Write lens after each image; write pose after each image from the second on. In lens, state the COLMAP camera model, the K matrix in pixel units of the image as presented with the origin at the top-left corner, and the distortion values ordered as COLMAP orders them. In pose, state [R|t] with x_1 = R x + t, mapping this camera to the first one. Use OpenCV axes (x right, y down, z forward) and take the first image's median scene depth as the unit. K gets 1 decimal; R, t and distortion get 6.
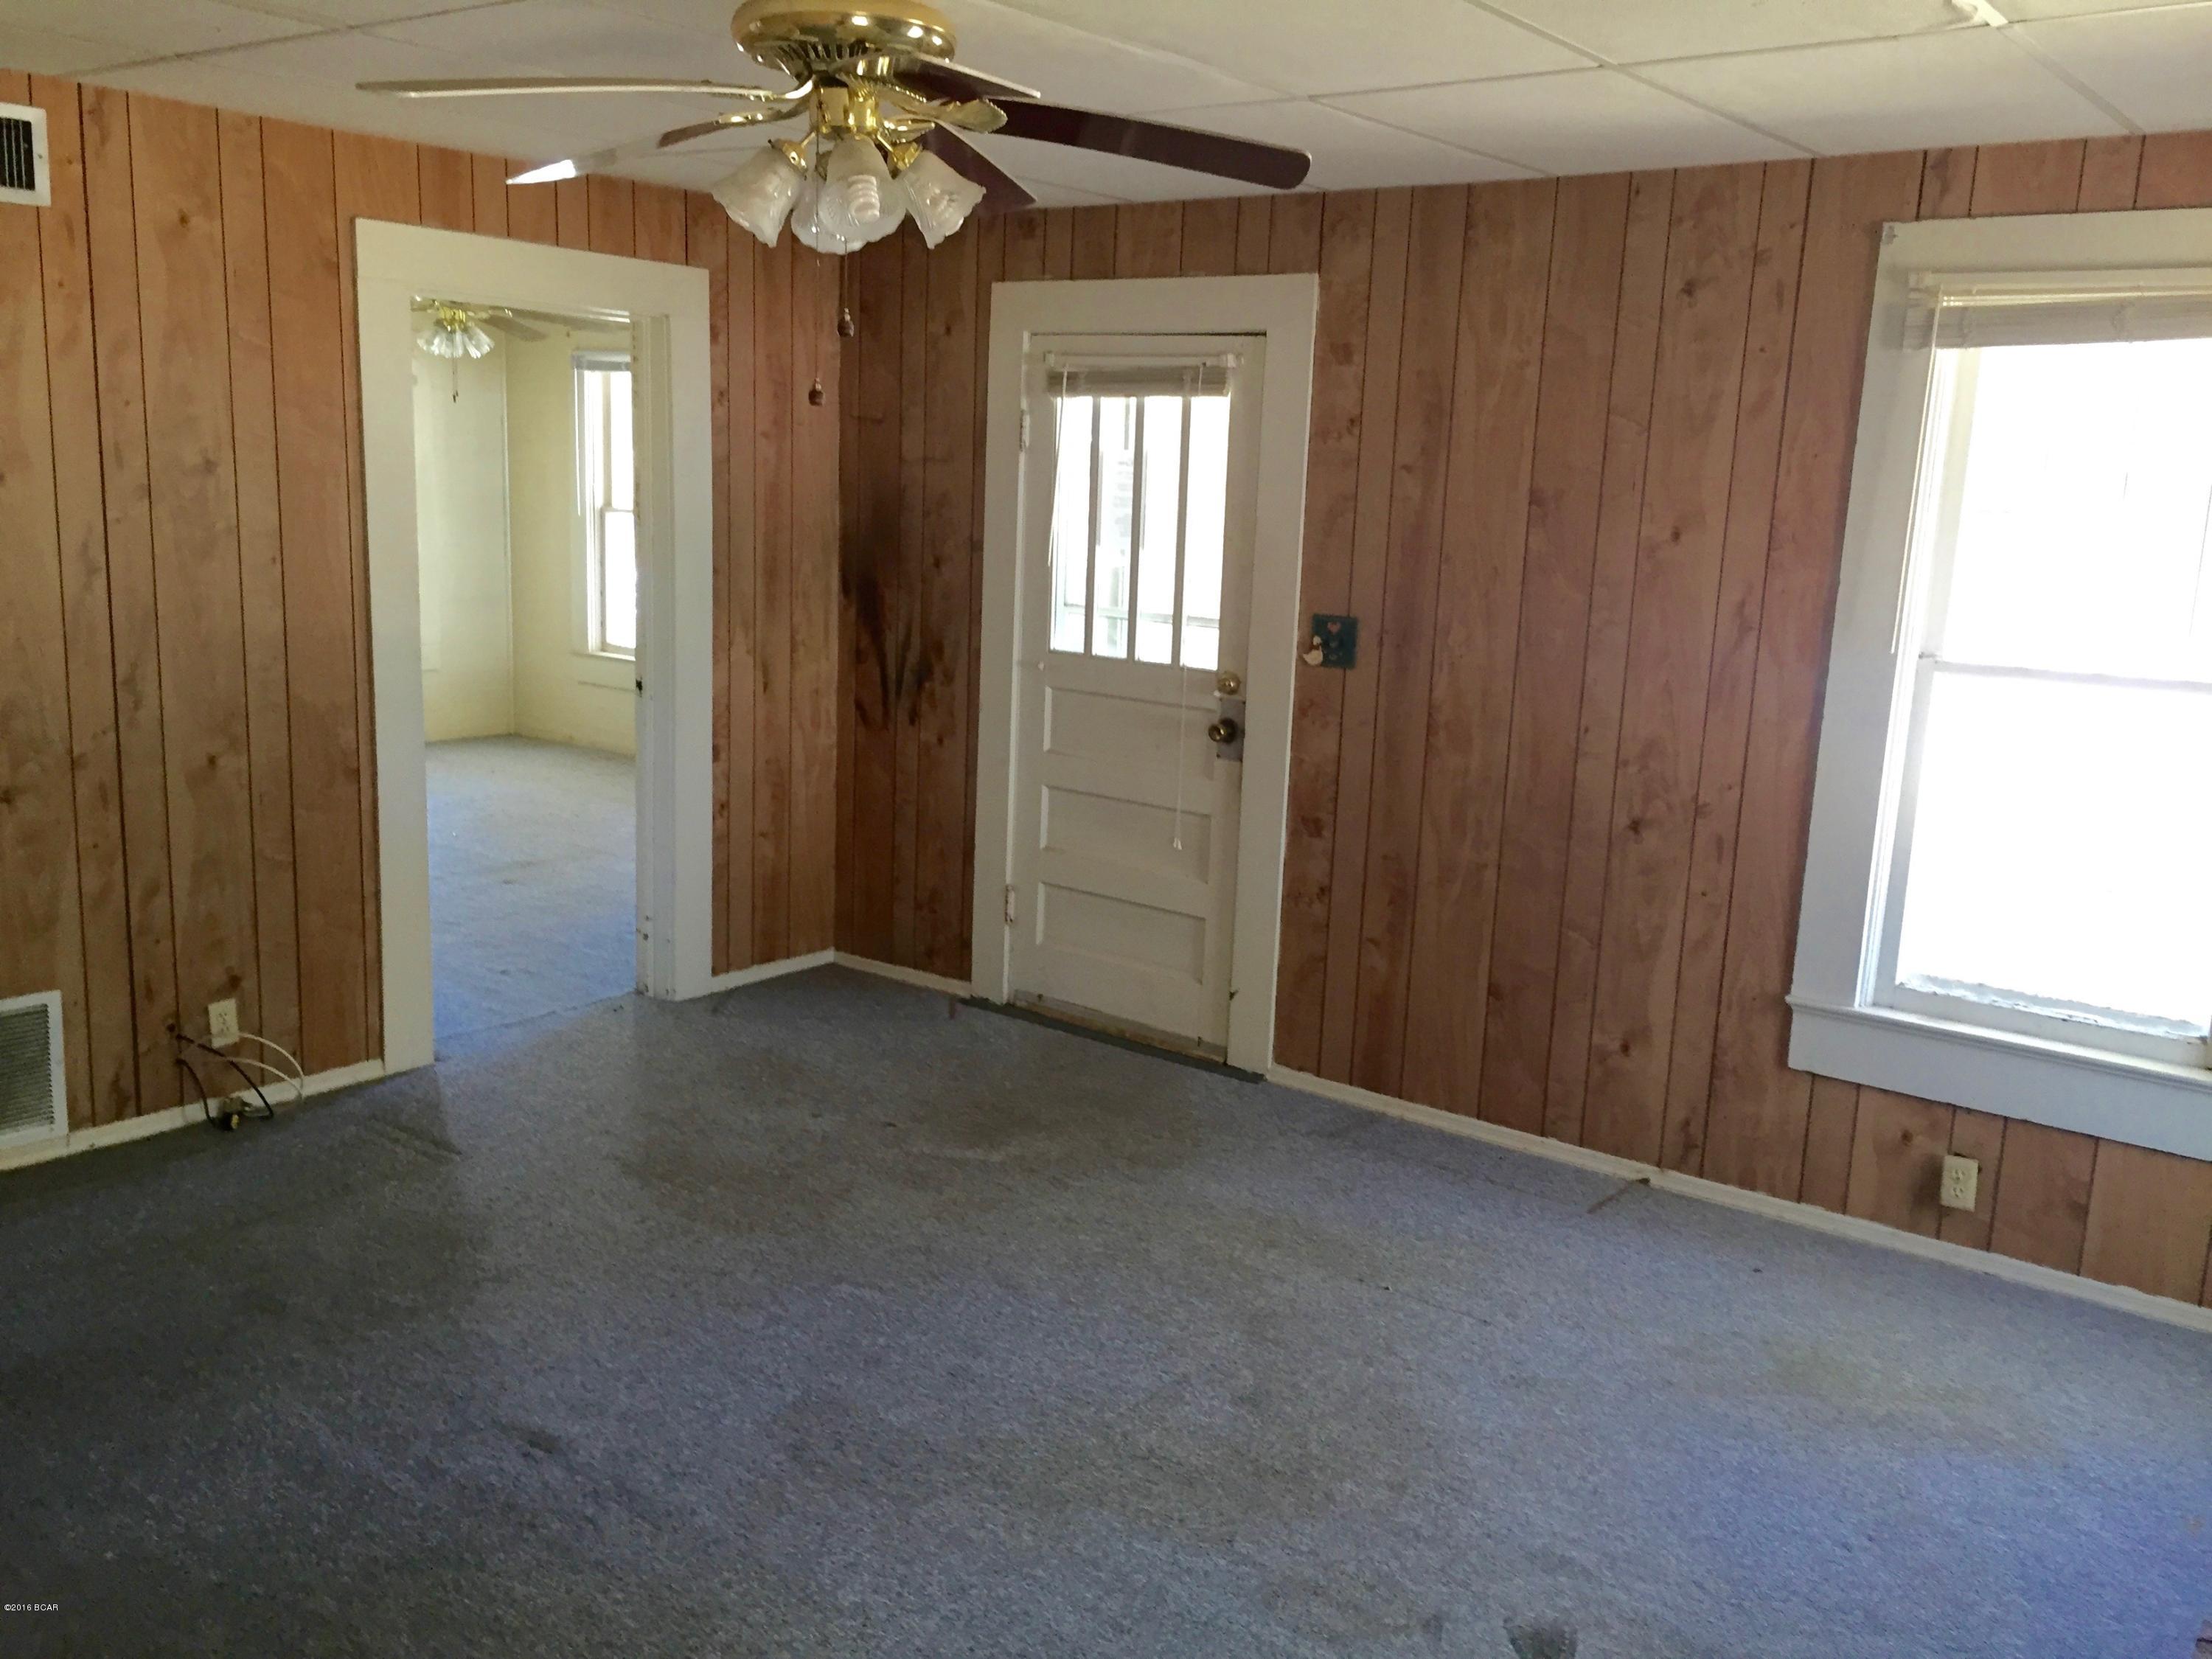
lens RADIAL K [[1906.1, 0, 1104.4], [0, 1906.1, 829.0], [0, 0, 1]] dist [0.070585, -0.054730]
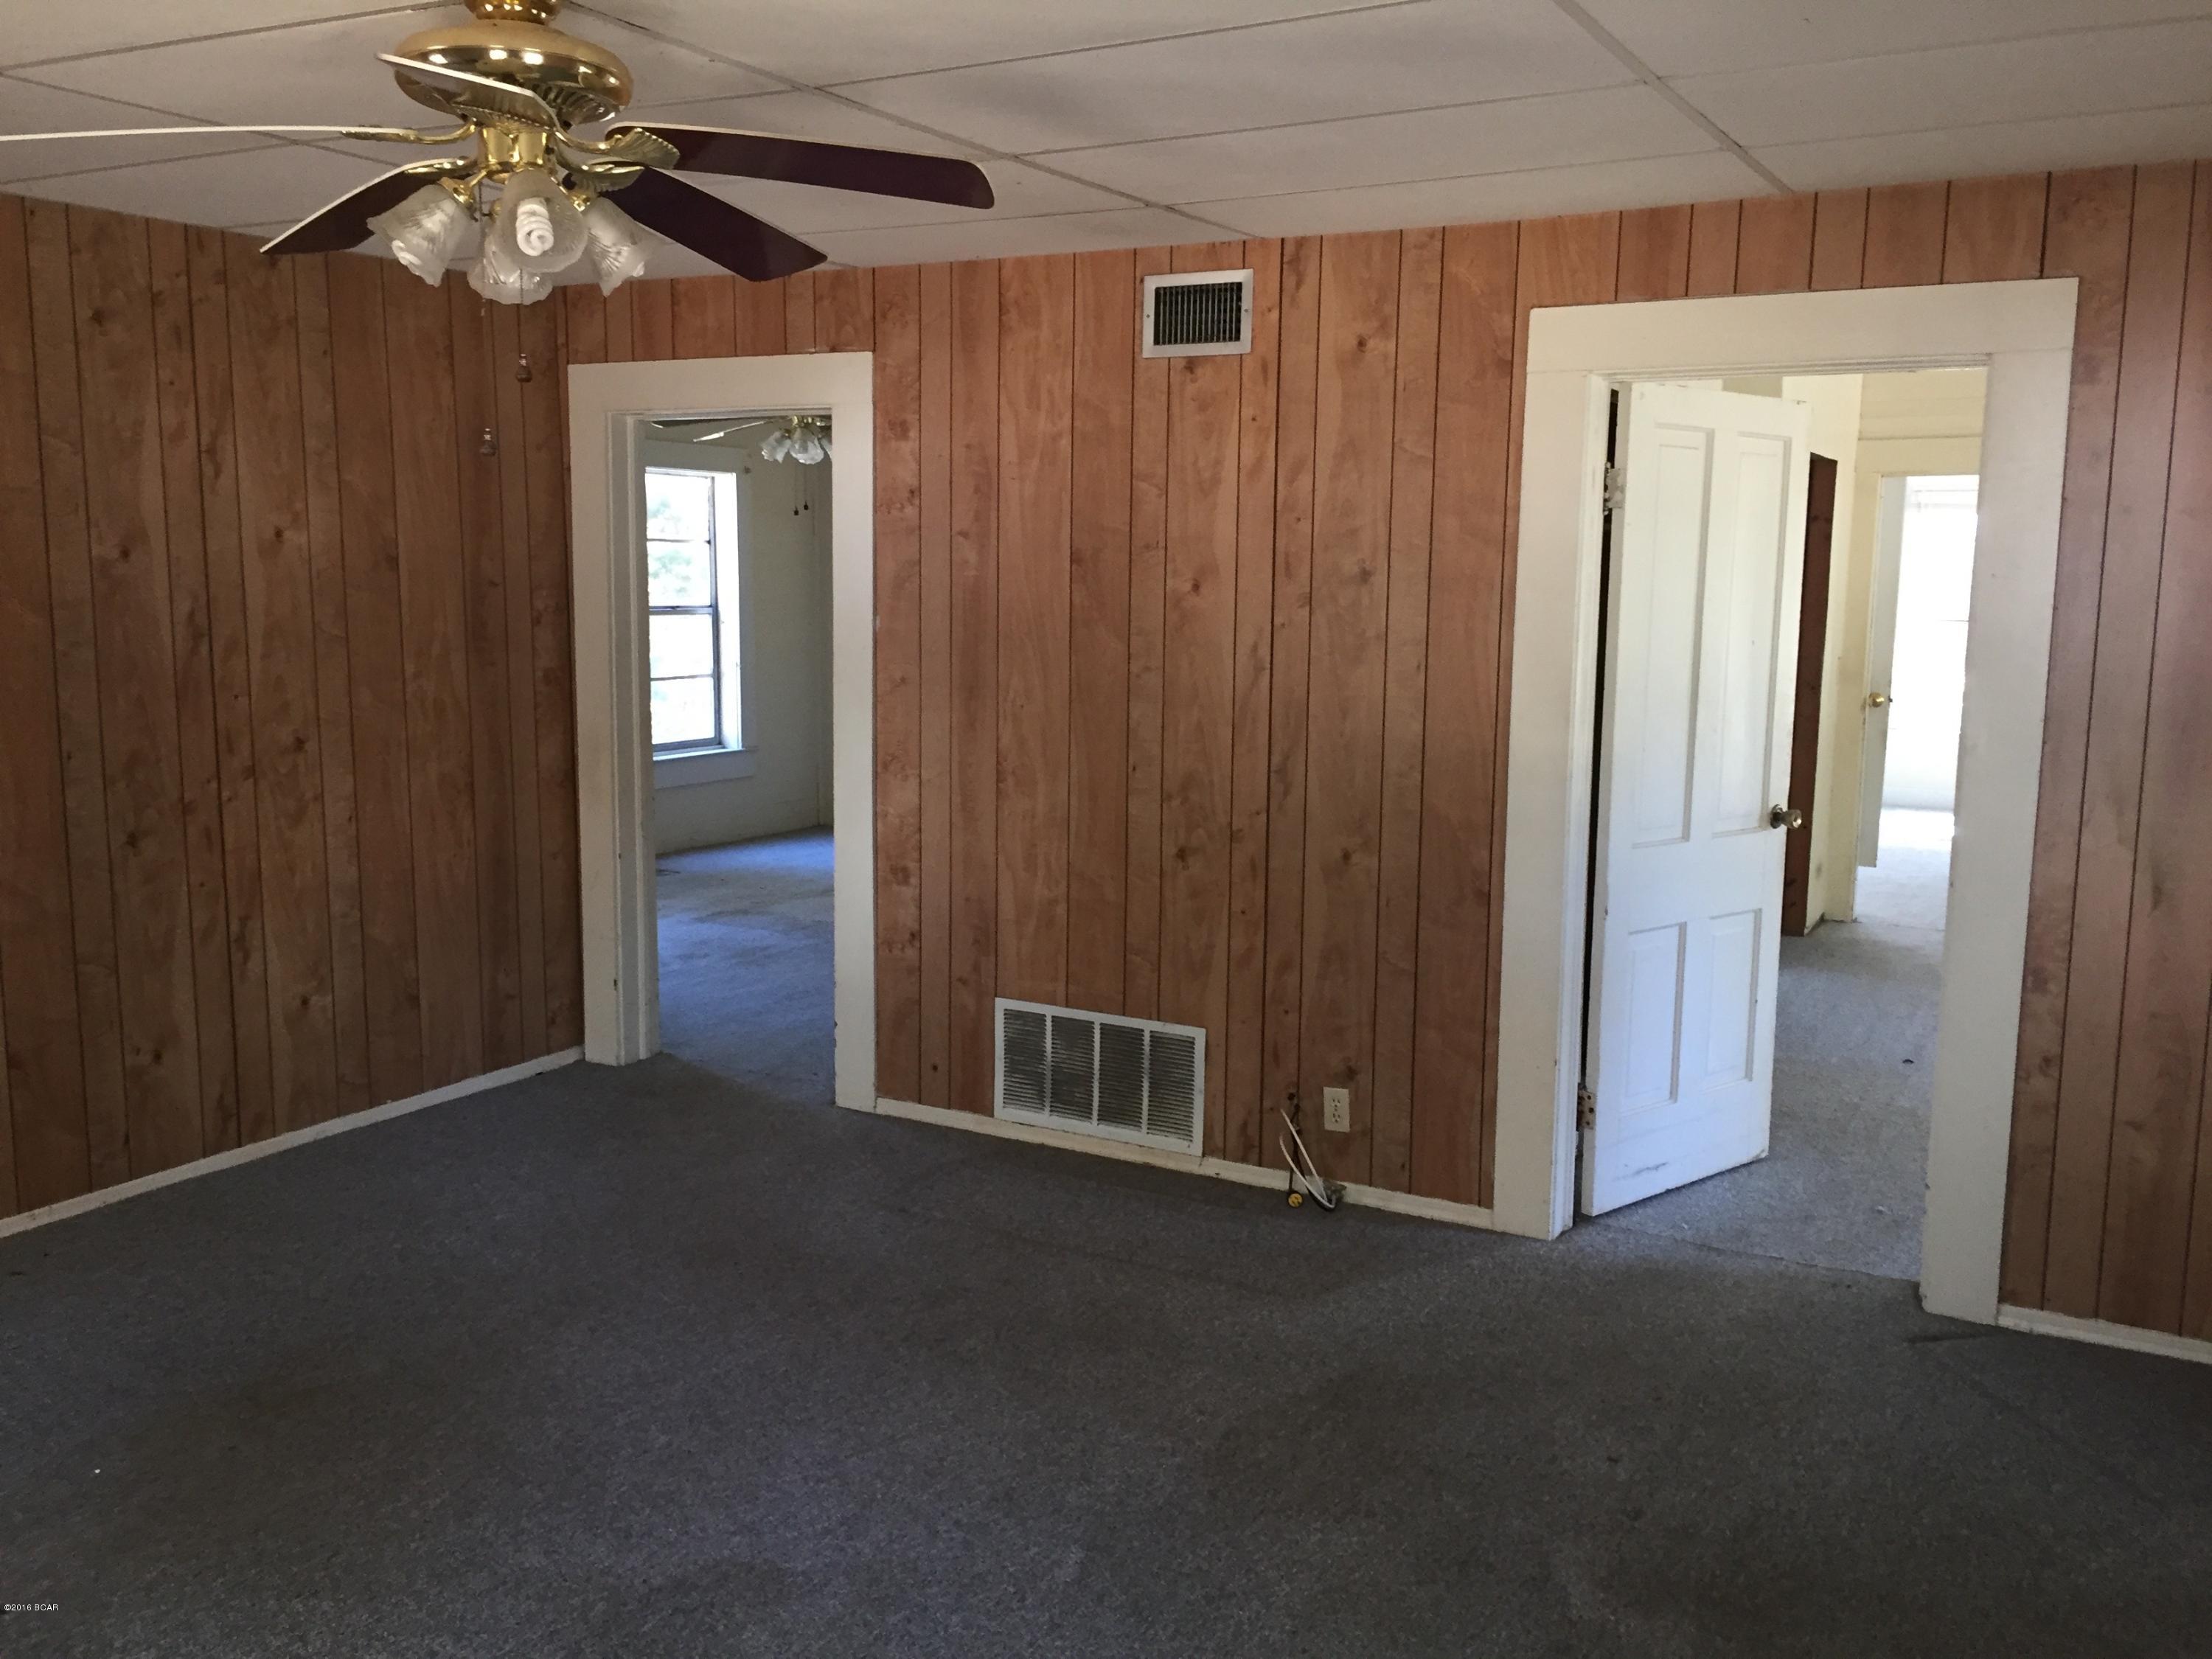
lens RADIAL K [[1906.1, 0, 1088.1], [0, 1906.1, 823.7], [0, 0, 1]] dist [0.070585, -0.054730]
pose [[0.154621, 0.104127, -0.982471, 0.540037], [-0.189314, 0.979126, 0.073979, -0.105056], [0.969666, 0.174557, 0.171106, 0.705587]]
